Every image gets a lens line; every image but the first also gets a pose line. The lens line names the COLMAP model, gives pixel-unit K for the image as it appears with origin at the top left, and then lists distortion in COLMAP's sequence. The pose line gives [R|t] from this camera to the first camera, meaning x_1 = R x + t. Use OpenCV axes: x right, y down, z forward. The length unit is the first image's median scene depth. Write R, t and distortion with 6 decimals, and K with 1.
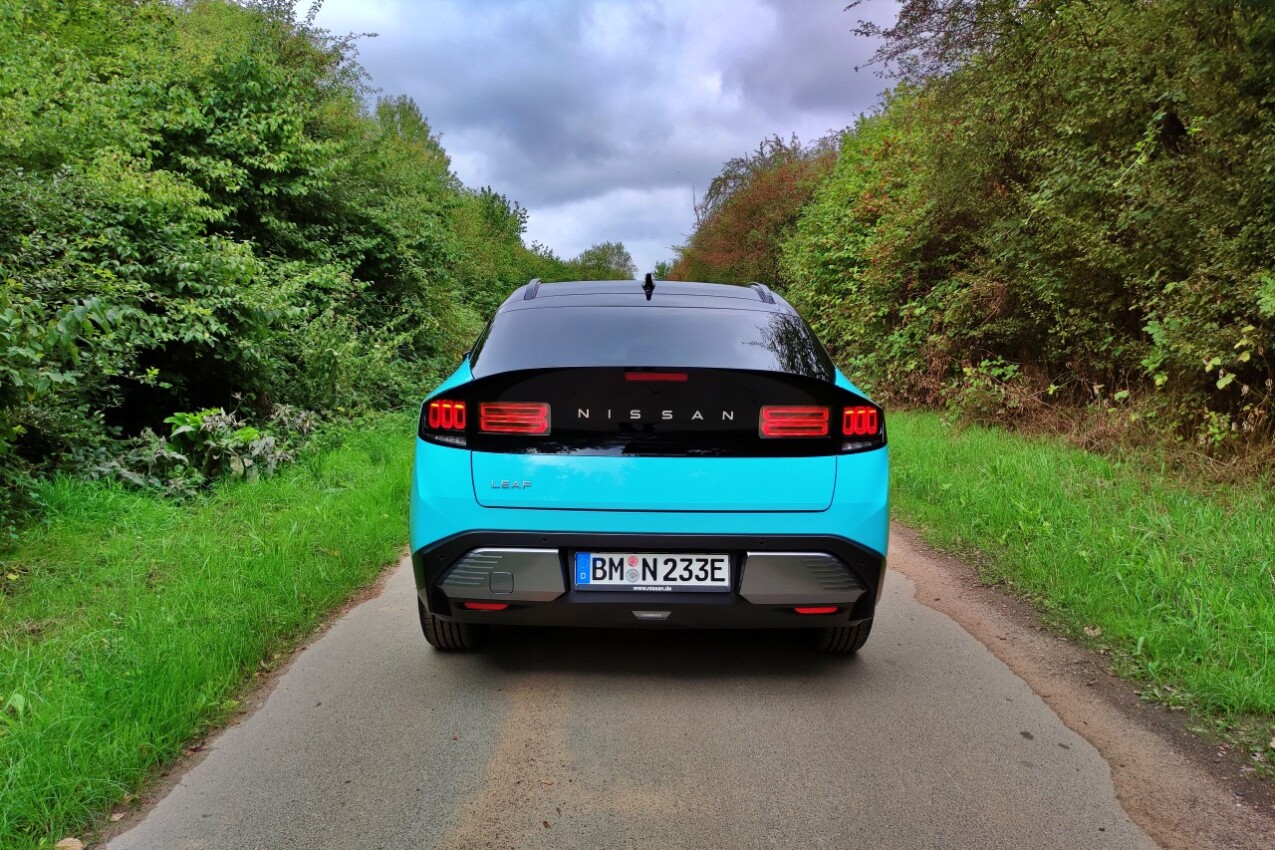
lens RADIAL K [[946.4, 0, 638.5], [0, 946.4, 444.1], [0, 0, 1]] dist [0.081166, -0.087996]
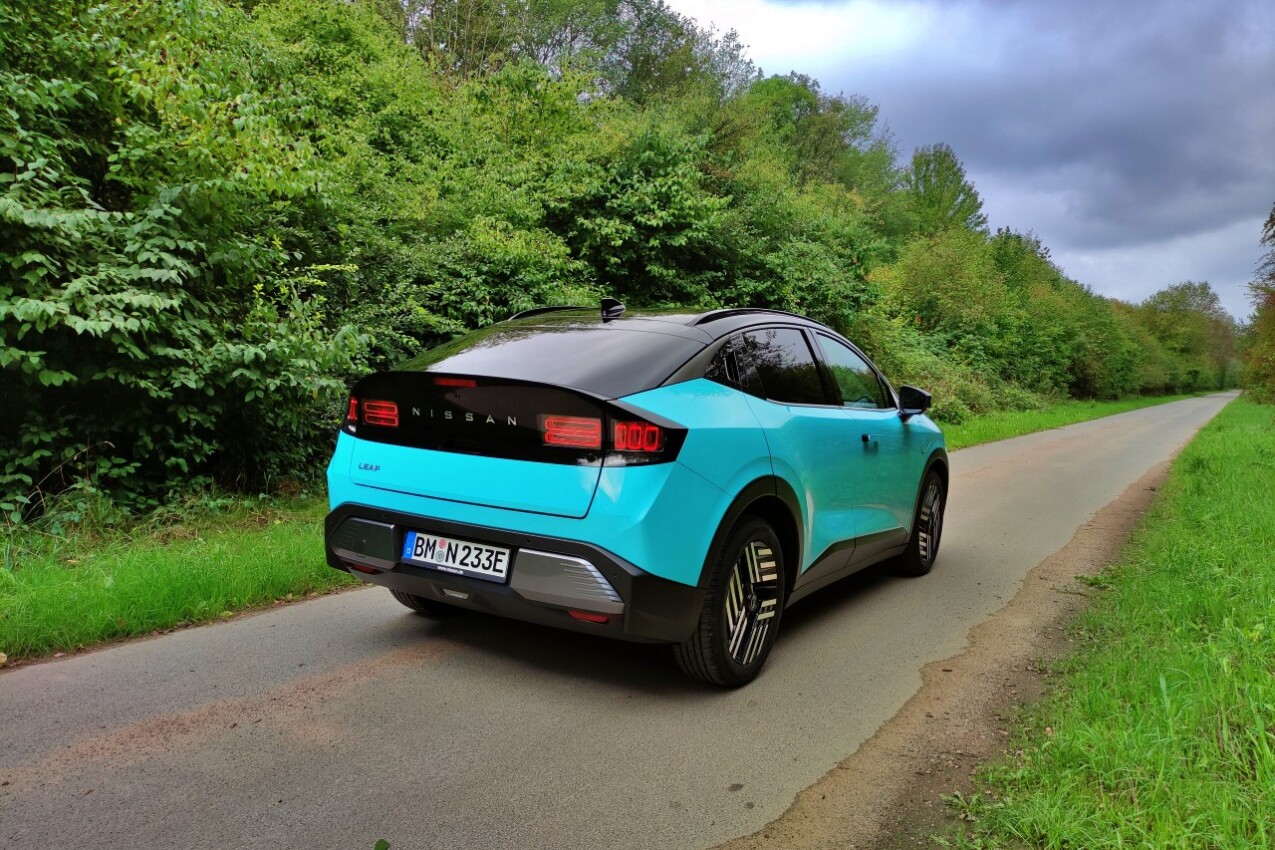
lens RADIAL K [[950.5, 0, 637.5], [0, 950.5, 425.0], [0, 0, 1]] dist [0.058198, -0.004604]
pose [[0.839078, 0.060468, -0.540641, 0.714333], [-0.097140, 0.994485, -0.039532, 0.003594], [0.535269, 0.085688, 0.840324, 0.133791]]
